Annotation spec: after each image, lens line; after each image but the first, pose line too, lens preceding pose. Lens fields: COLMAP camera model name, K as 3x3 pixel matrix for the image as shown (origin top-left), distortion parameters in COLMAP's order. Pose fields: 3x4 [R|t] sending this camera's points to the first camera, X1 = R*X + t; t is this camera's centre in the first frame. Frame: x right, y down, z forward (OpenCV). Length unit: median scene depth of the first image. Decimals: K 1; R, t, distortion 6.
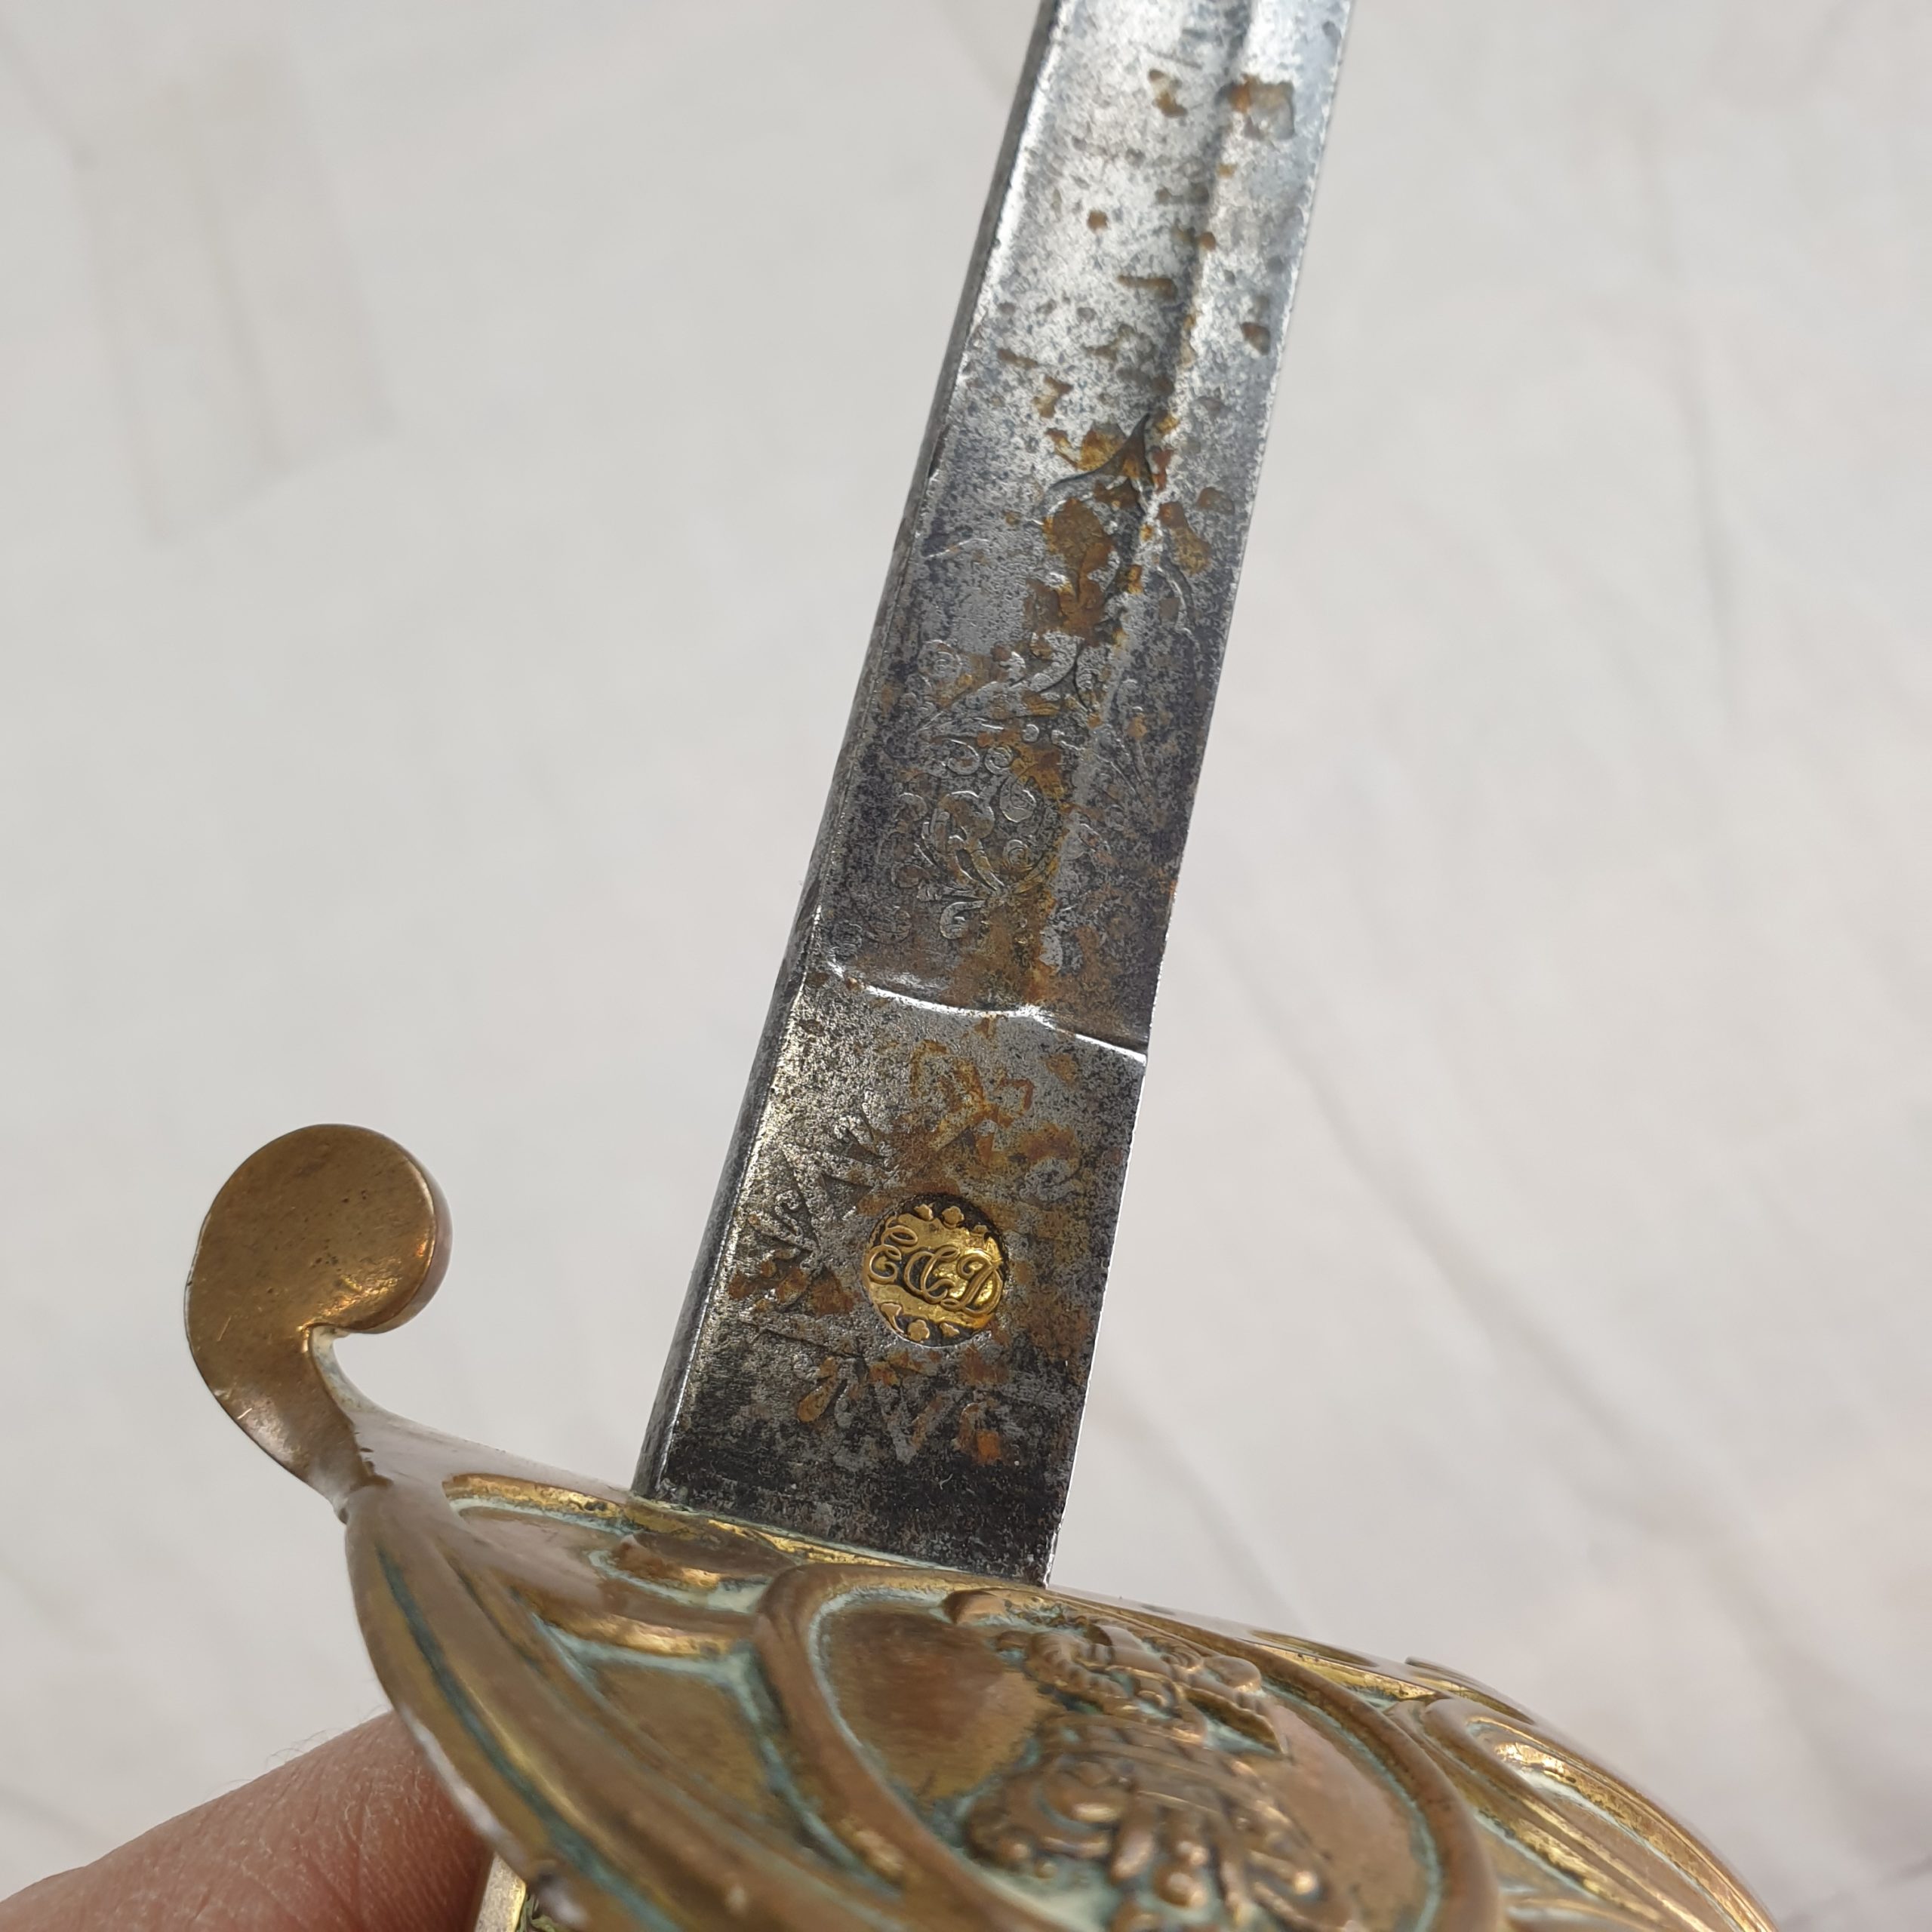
lens RADIAL K [[2129.5, 0, 932.6], [0, 2129.5, 964.5], [0, 0, 1]] dist [0.075076, -0.148703]
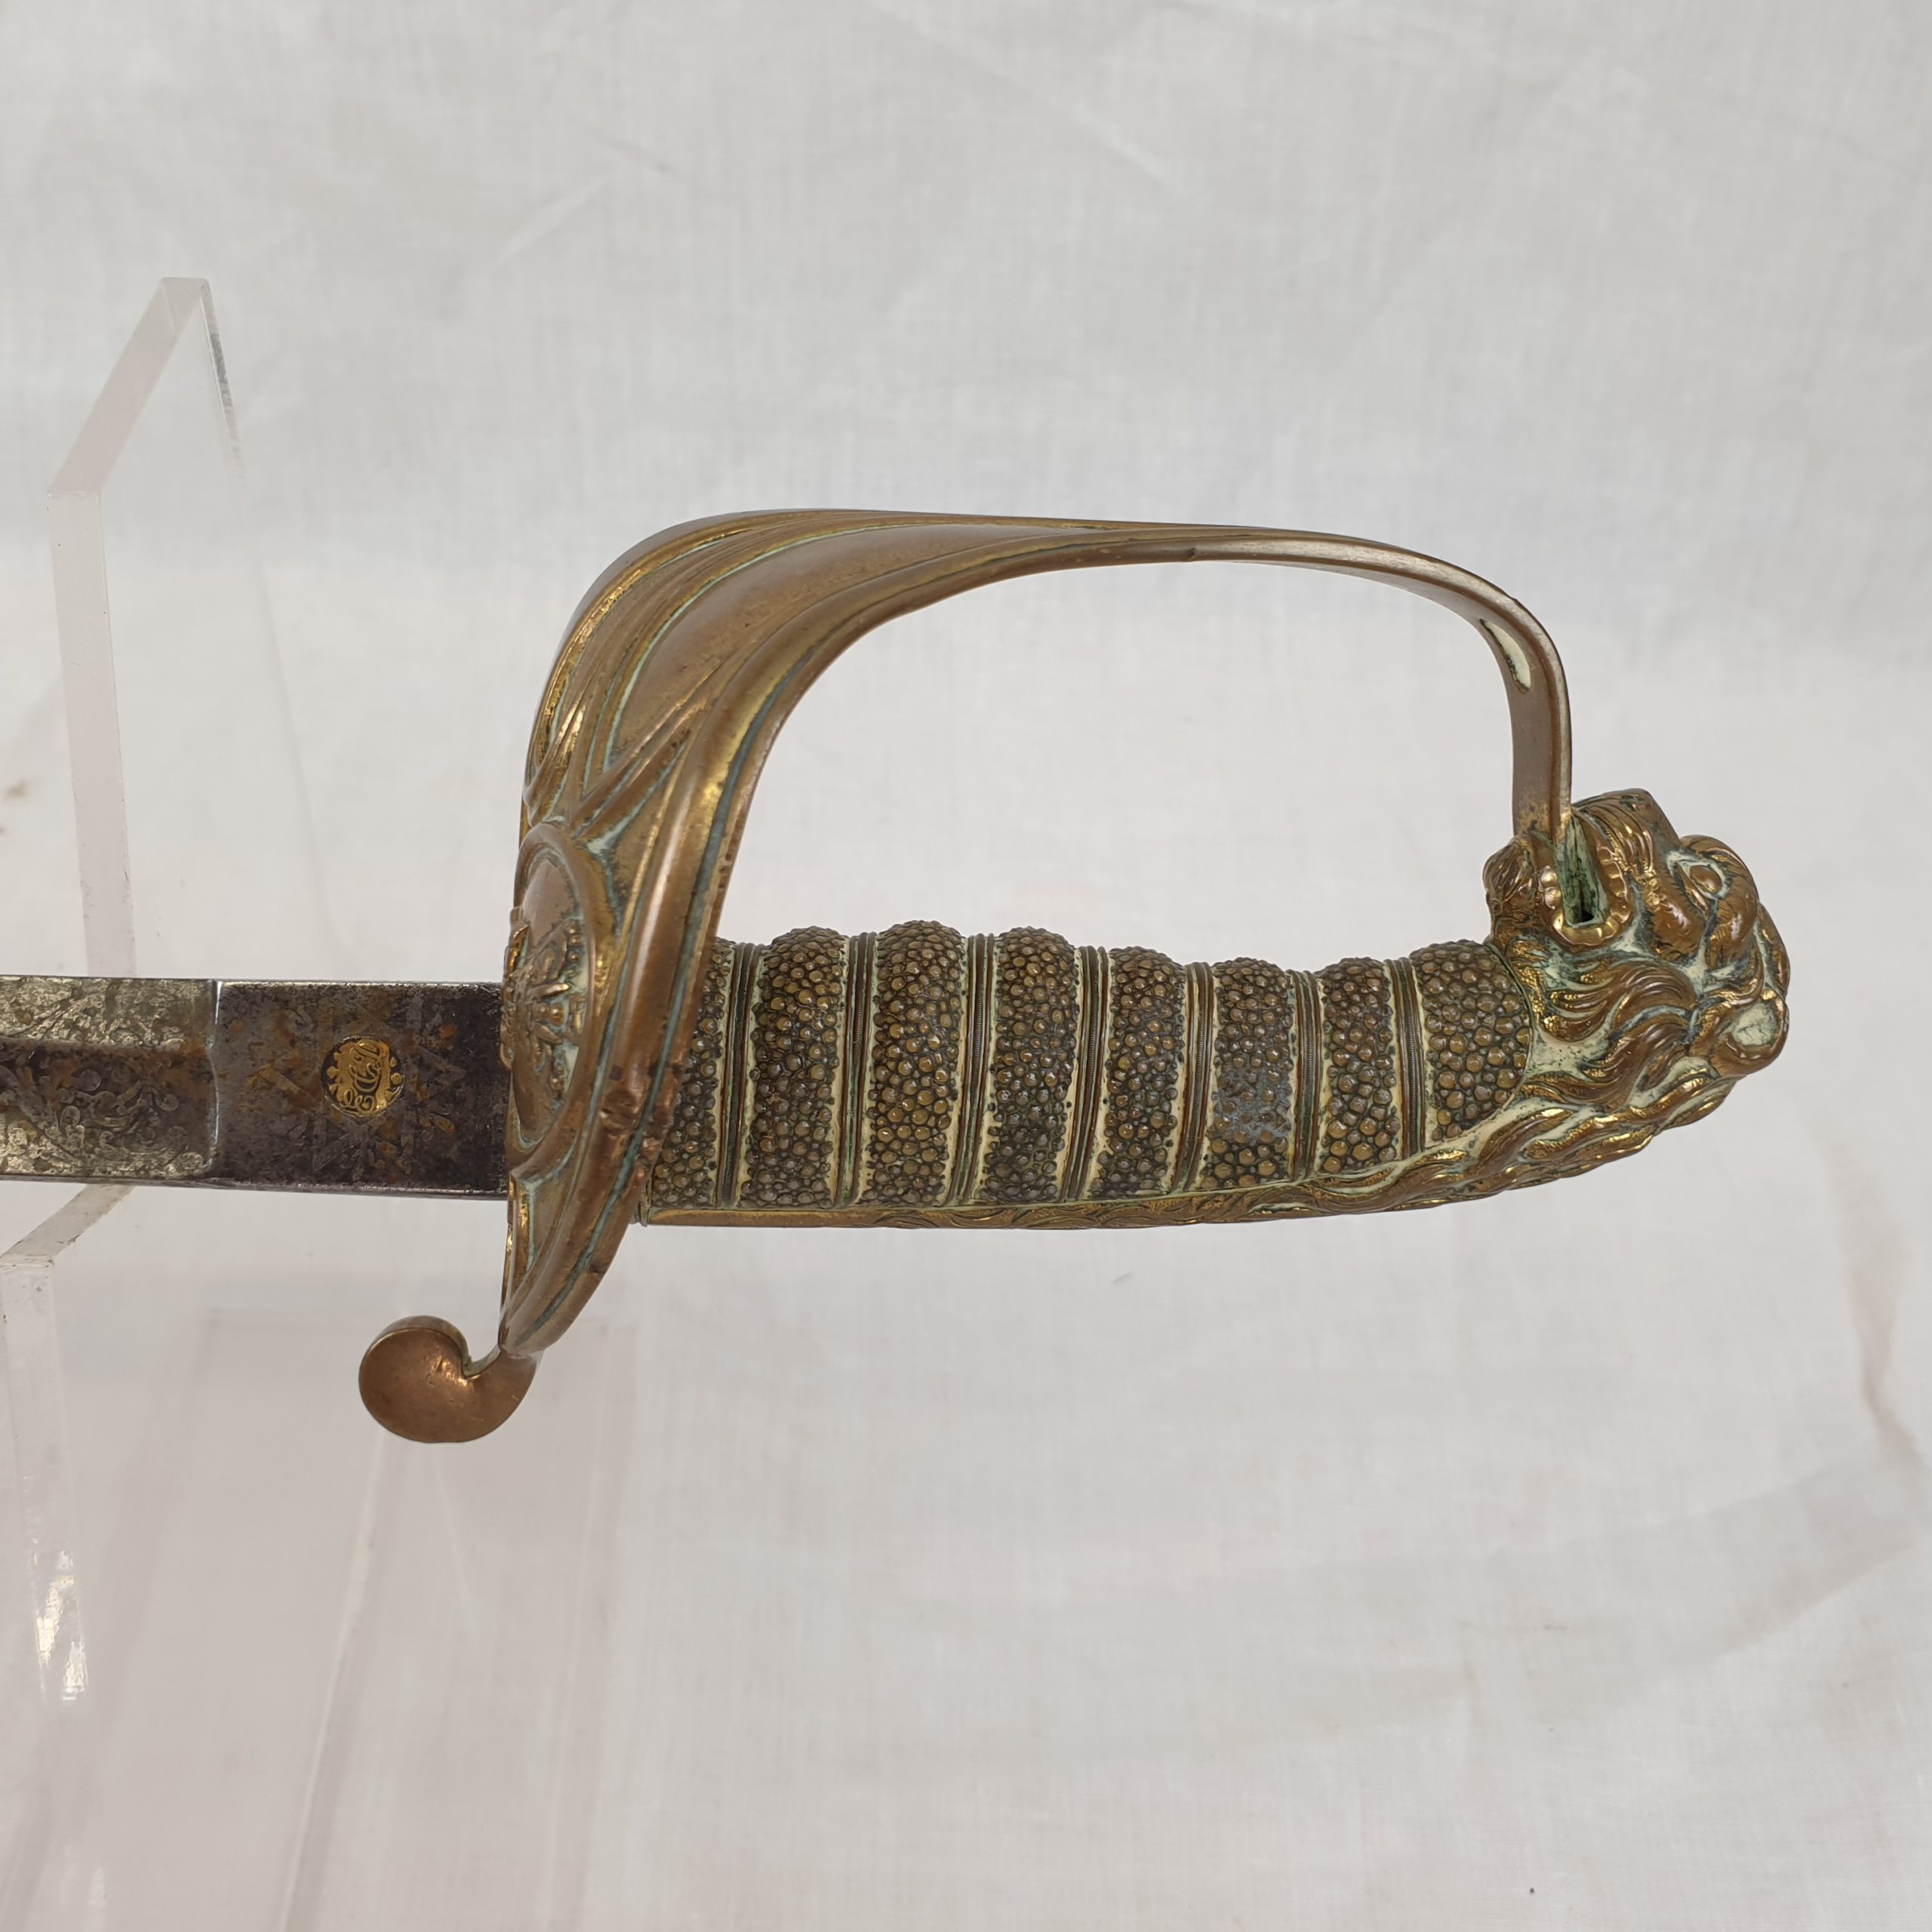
lens RADIAL K [[2154.0, 0, 987.2], [0, 2154.0, 975.9], [0, 0, 1]] dist [0.026441, -0.032817]
pose [[-0.183561, -0.964421, -0.190257, 0.327950], [0.934305, -0.231334, 0.271219, 0.152610], [-0.305582, -0.127973, 0.943527, -0.897144]]
